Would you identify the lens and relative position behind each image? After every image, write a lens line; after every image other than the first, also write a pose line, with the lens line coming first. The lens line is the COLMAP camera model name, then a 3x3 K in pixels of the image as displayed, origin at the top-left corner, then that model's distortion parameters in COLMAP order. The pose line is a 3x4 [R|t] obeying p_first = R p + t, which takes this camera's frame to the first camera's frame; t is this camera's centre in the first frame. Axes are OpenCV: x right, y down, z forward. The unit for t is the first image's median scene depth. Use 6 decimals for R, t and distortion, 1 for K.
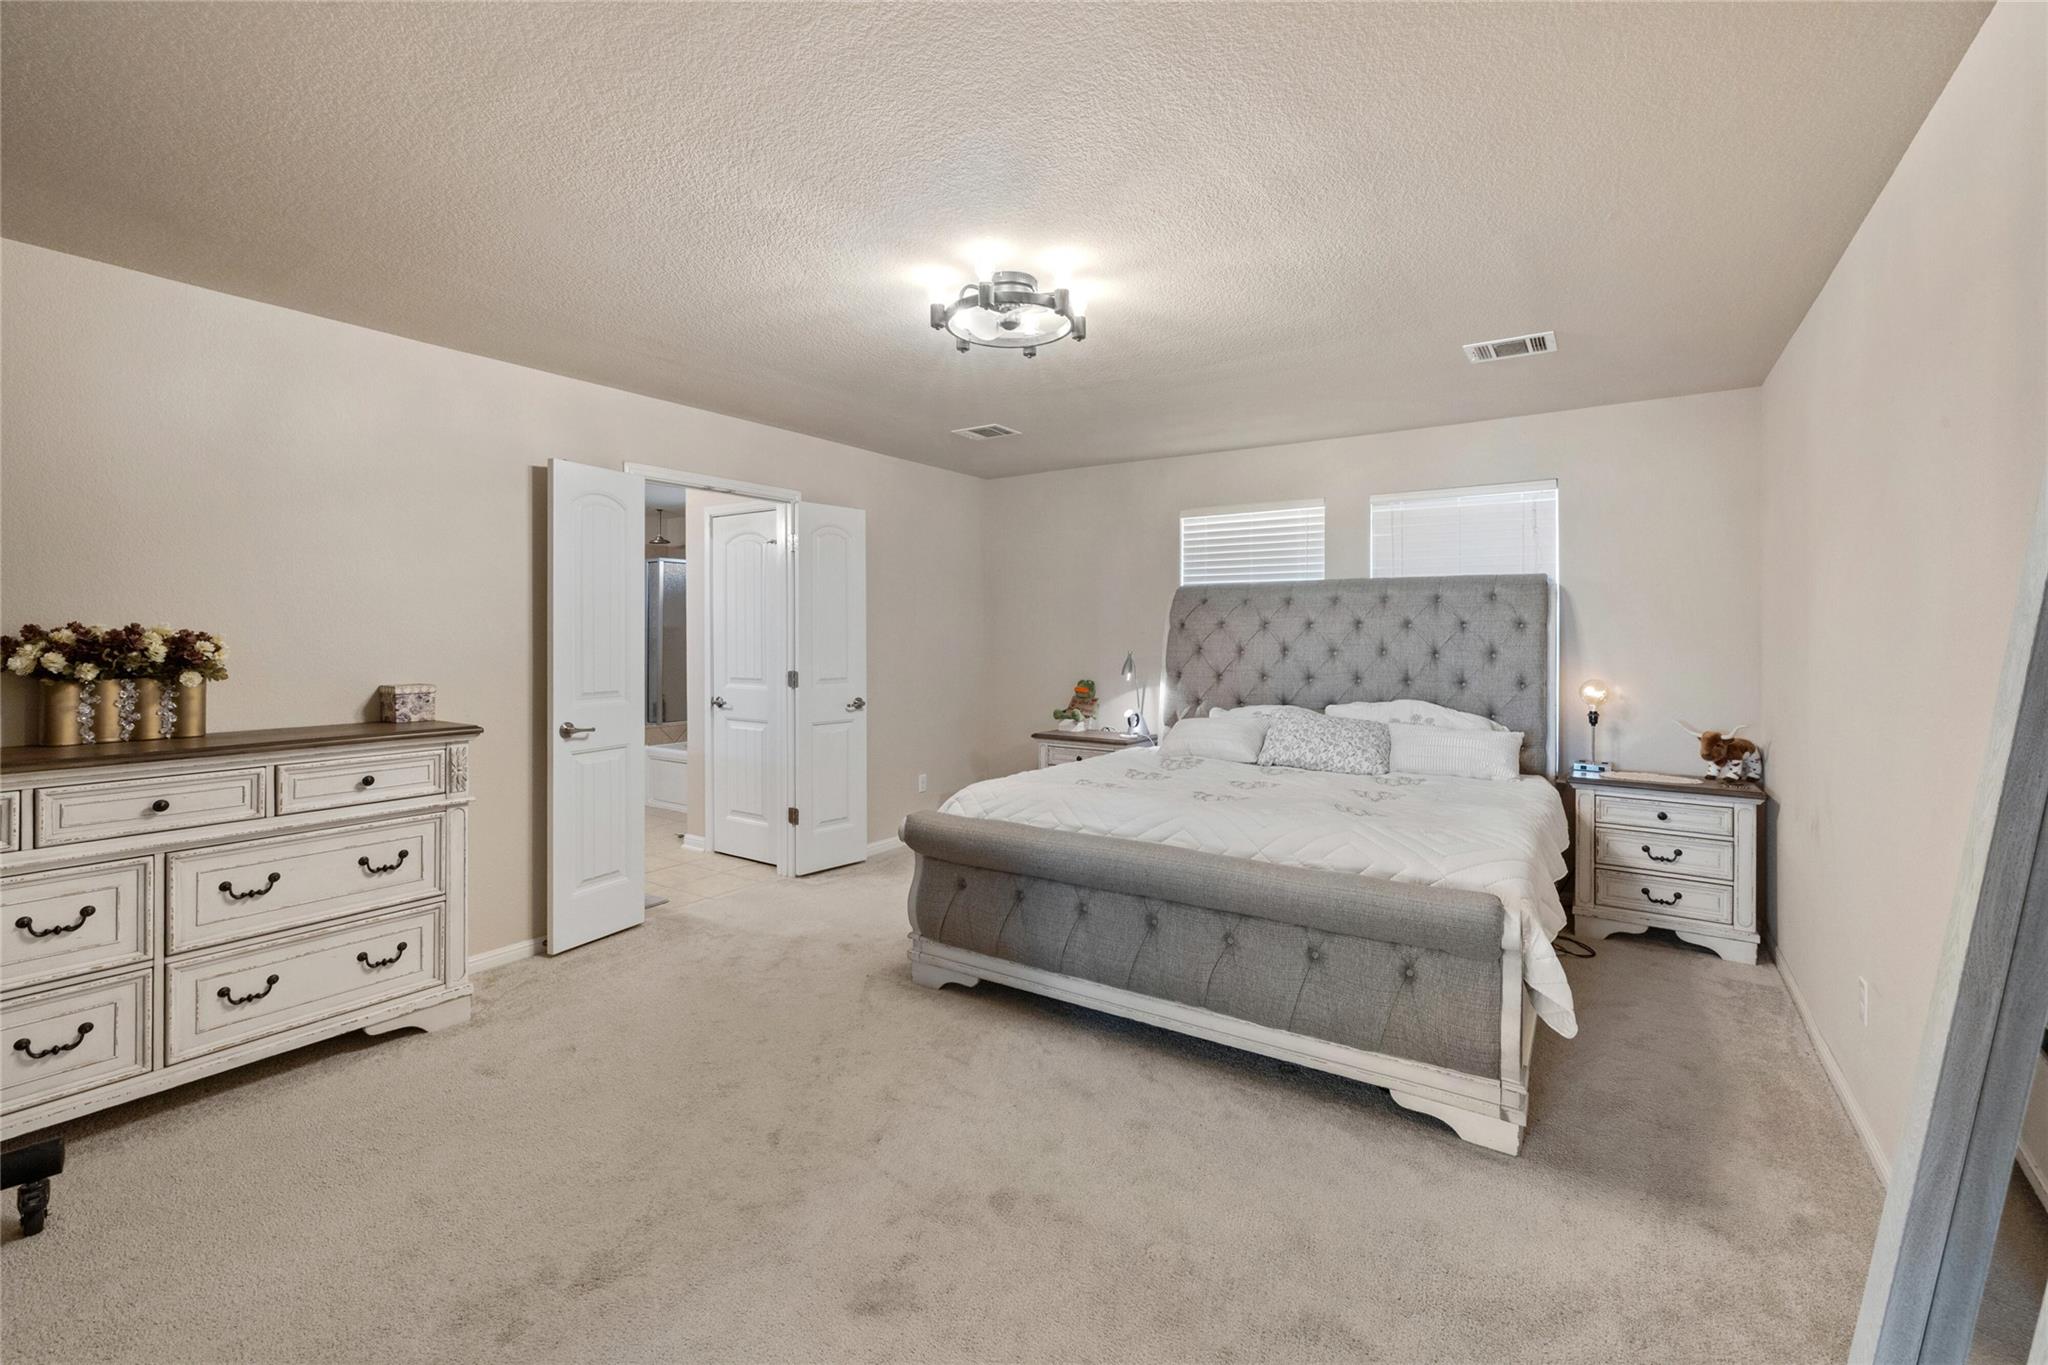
lens RADIAL K [[850.7, 0, 1021.8], [0, 850.7, 631.6], [0, 0, 1]] dist [-0.000010, 0.000007]
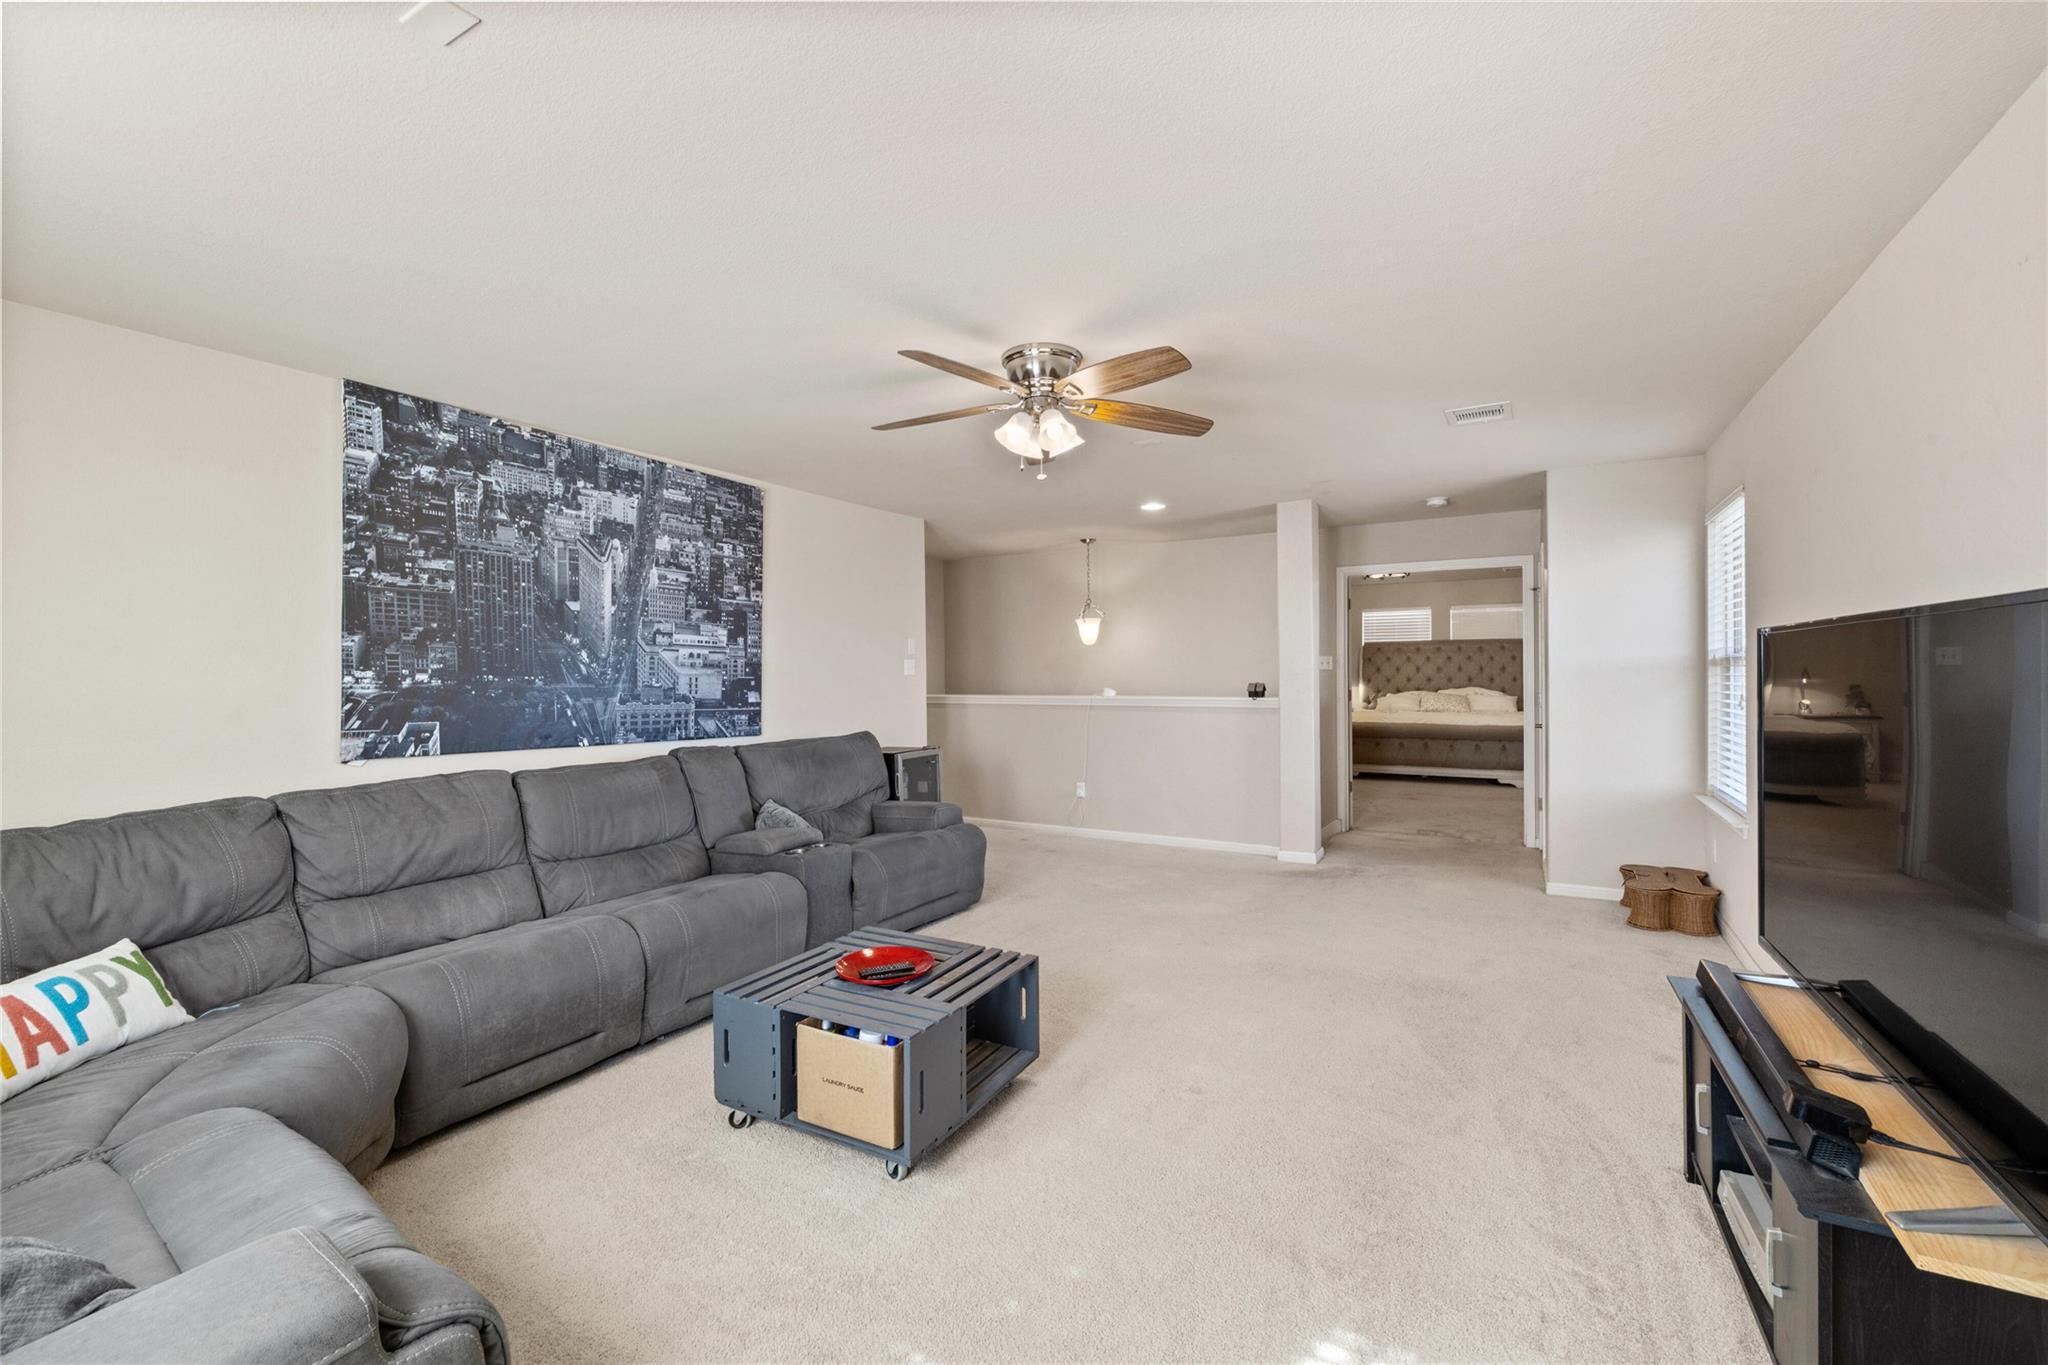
lens RADIAL K [[850.7, 0, 1024.3], [0, 850.7, 678.4], [0, 0, 1]] dist [-0.000010, 0.000007]
pose [[0.995836, -0.012063, 0.090361, -1.143442], [0.010875, 0.999848, 0.013627, 0.002805], [-0.090511, -0.012587, 0.995816, -1.471779]]
